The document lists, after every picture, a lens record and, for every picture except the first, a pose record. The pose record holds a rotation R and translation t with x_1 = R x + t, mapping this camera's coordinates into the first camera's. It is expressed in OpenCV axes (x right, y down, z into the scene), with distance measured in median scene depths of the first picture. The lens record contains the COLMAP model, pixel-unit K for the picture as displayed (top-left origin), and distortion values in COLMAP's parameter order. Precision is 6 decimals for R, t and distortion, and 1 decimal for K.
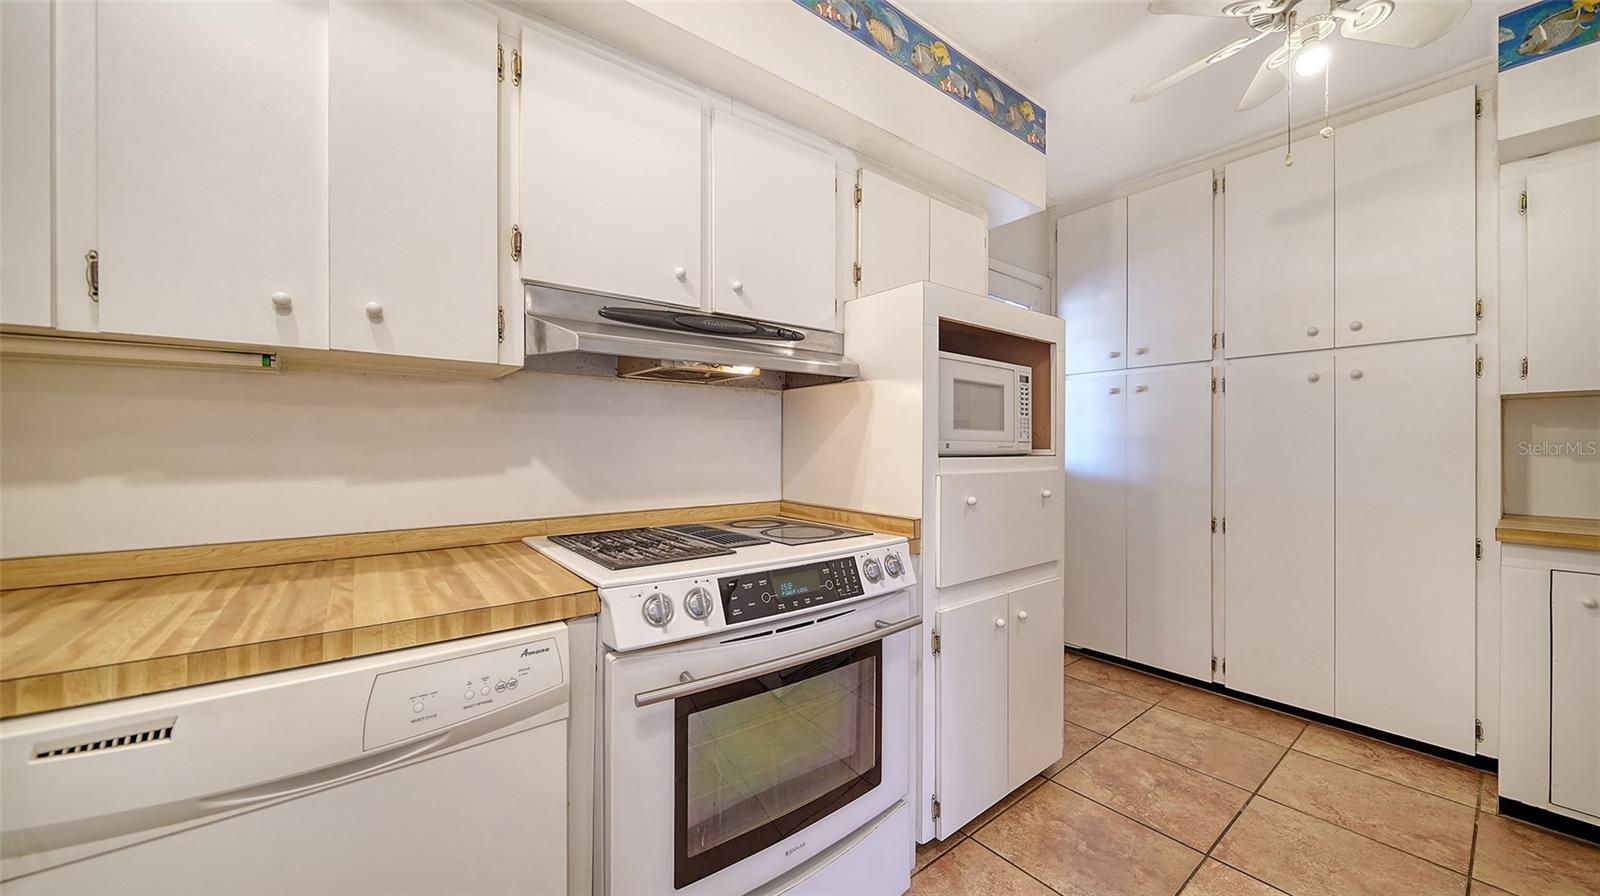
lens RADIAL K [[573.1, 0, 802.5], [0, 573.1, 450.5], [0, 0, 1]] dist [0.002286, -0.000670]
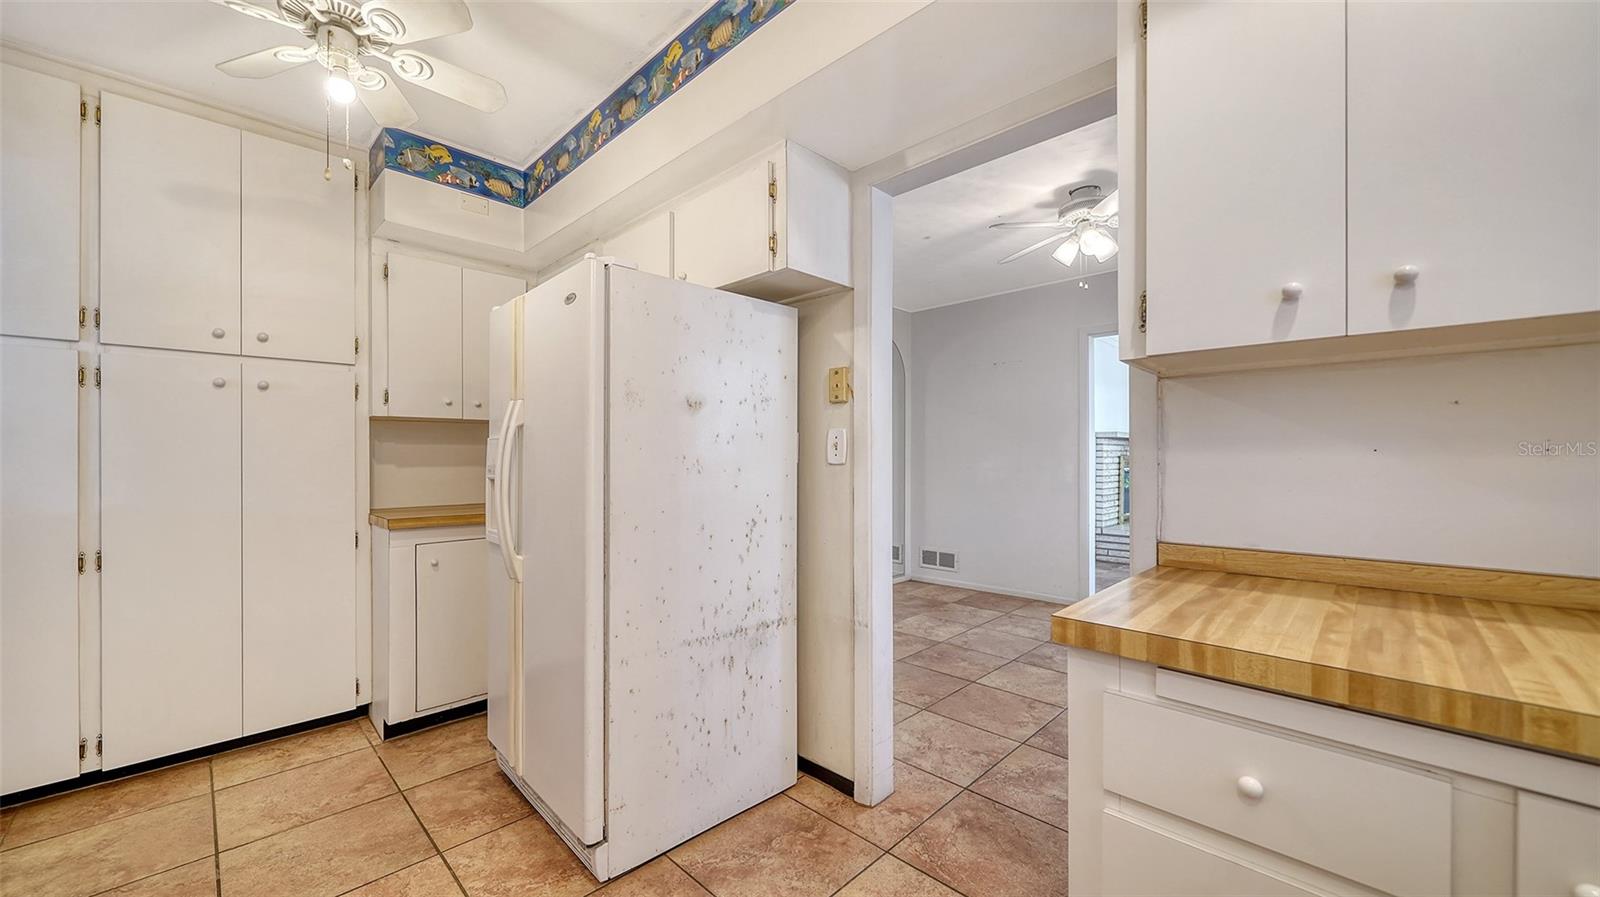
lens RADIAL K [[604.3, 0, 793.7], [0, 604.3, 459.7], [0, 0, 1]] dist [0.001465, -0.000014]
pose [[-0.124535, -0.007538, 0.992187, -0.214104], [0.011056, 0.999899, 0.008984, -0.001350], [-0.992154, 0.012089, -0.124439, 0.215675]]
